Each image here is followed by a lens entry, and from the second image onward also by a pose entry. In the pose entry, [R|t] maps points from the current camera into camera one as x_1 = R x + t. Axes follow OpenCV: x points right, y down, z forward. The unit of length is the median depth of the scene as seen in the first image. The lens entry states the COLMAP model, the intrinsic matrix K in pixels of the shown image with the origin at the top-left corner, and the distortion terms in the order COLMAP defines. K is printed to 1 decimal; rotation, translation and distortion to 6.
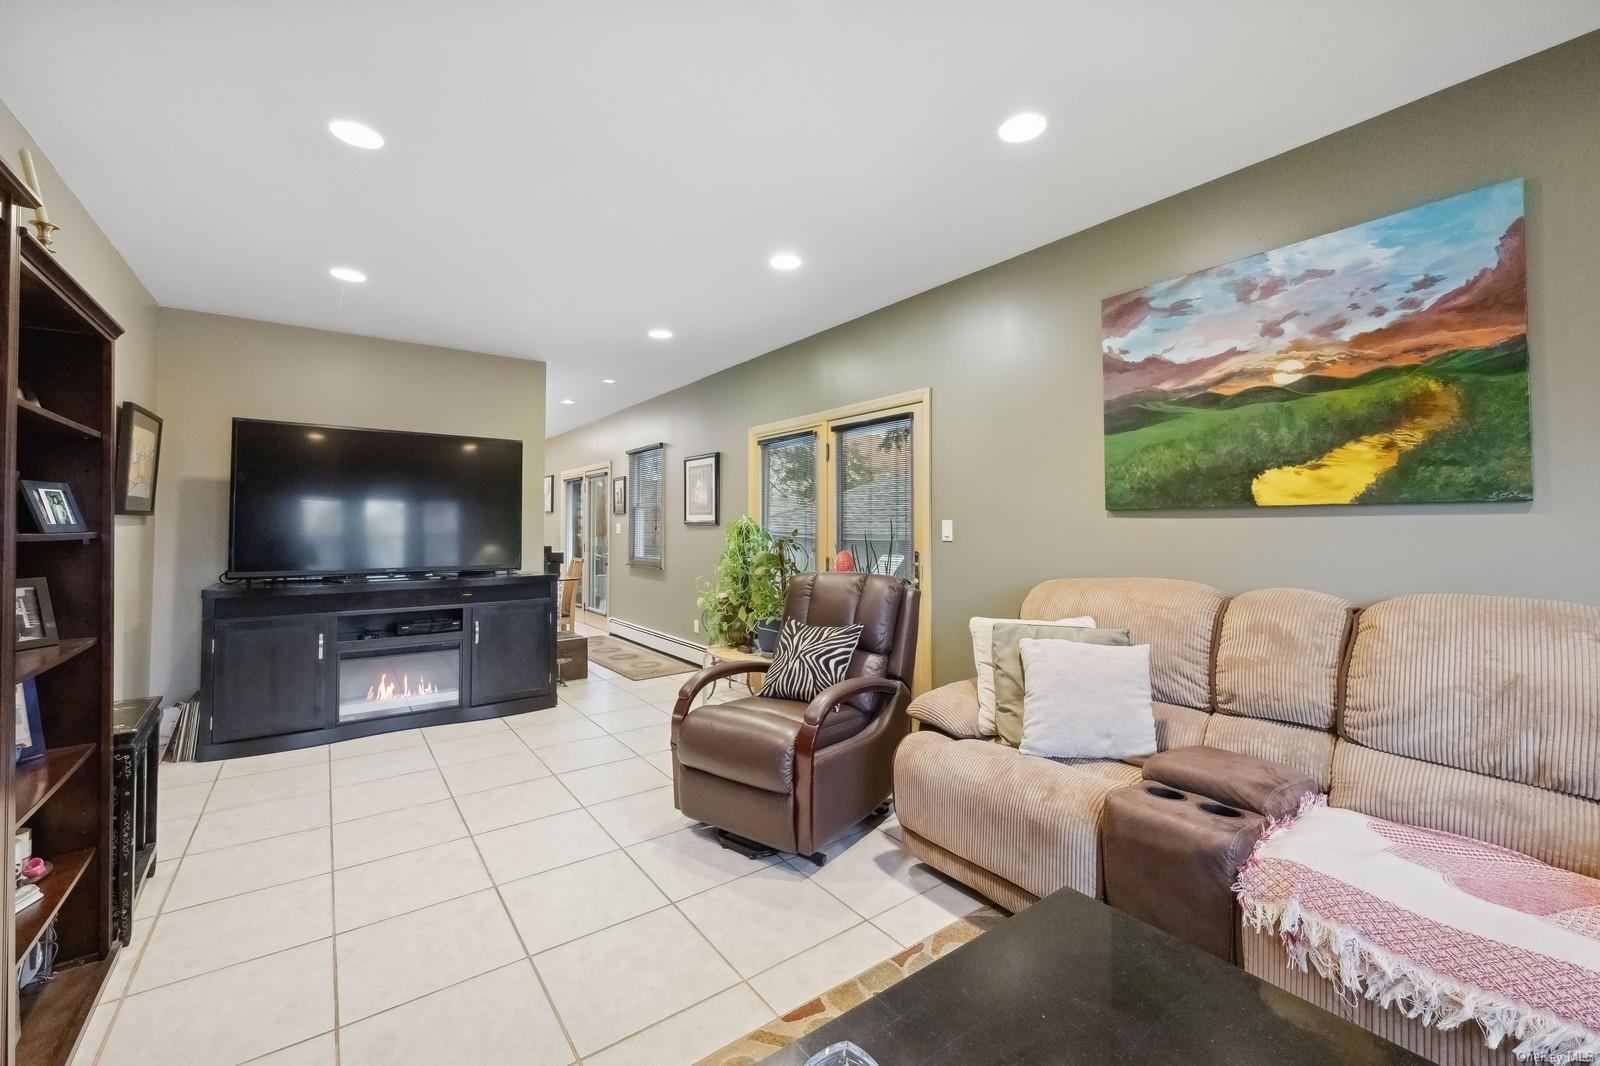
lens RADIAL K [[644.7, 0, 803.8], [0, 644.7, 526.9], [0, 0, 1]] dist [0.000698, 0.000713]
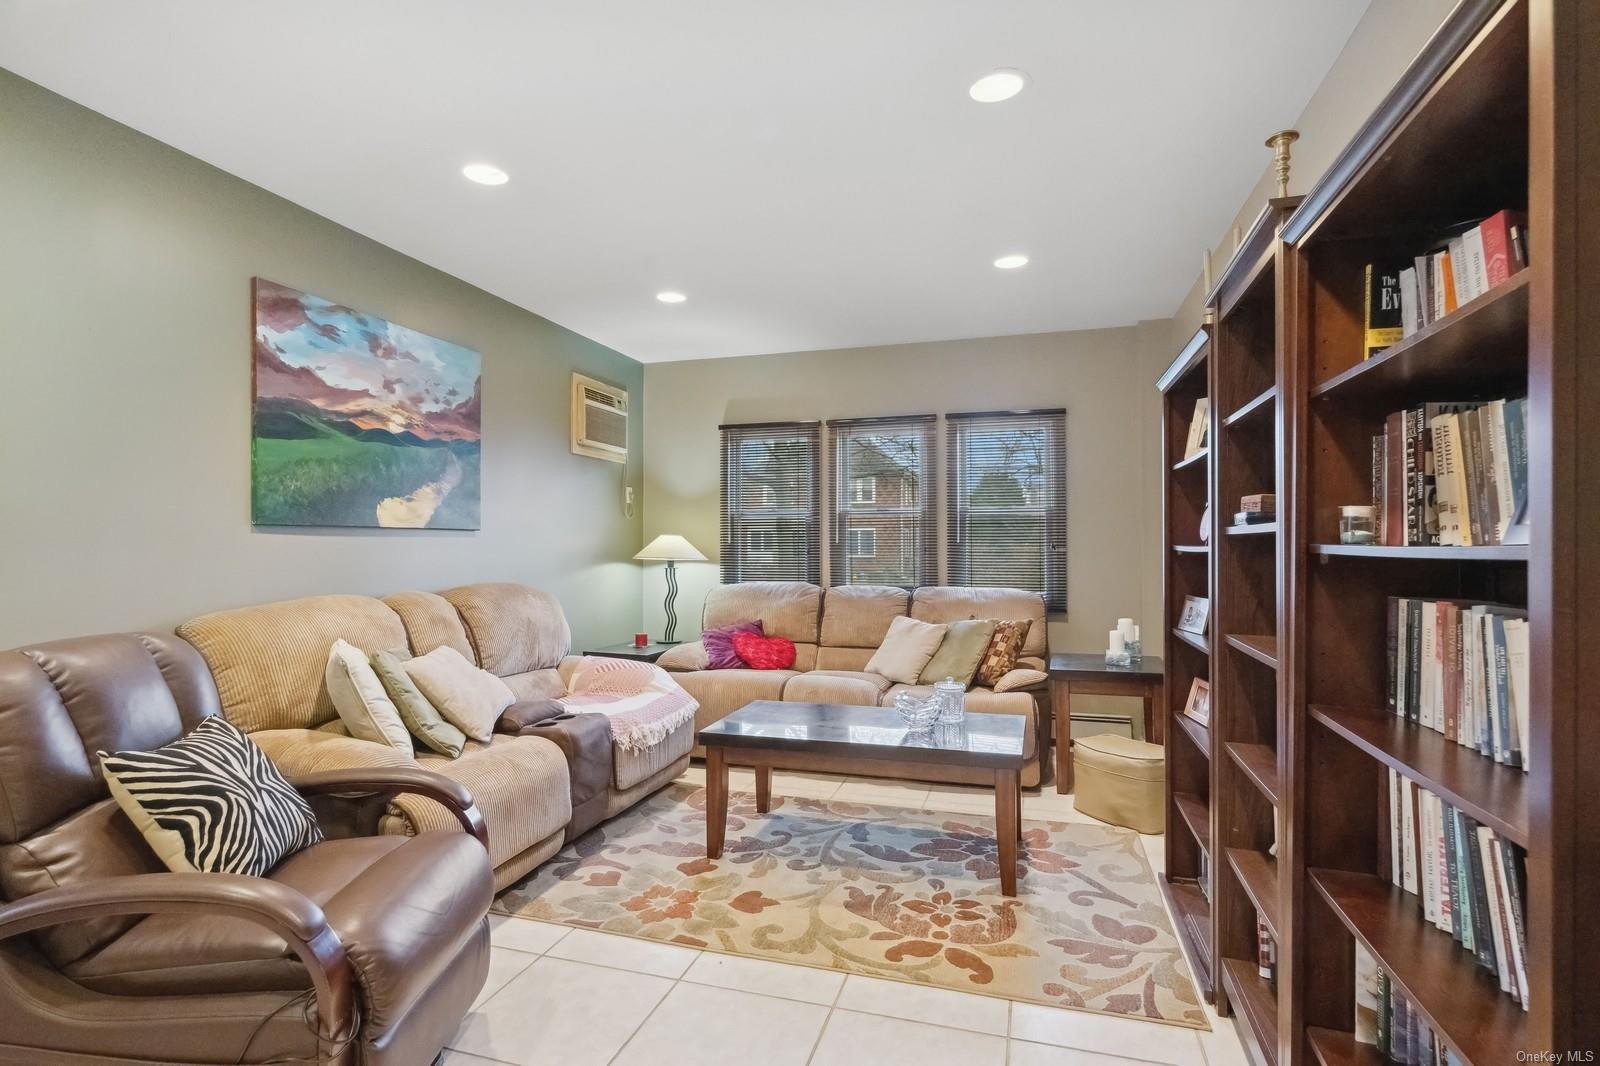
lens RADIAL K [[785.0, 0, 802.3], [0, 785.0, 542.8], [0, 0, 1]] dist [-0.010919, -0.000493]
pose [[-0.585761, 0.003231, 0.810478, -0.932426], [-0.003086, 0.999976, -0.006217, 0.003282], [-0.810478, -0.006143, -0.585737, 1.197631]]
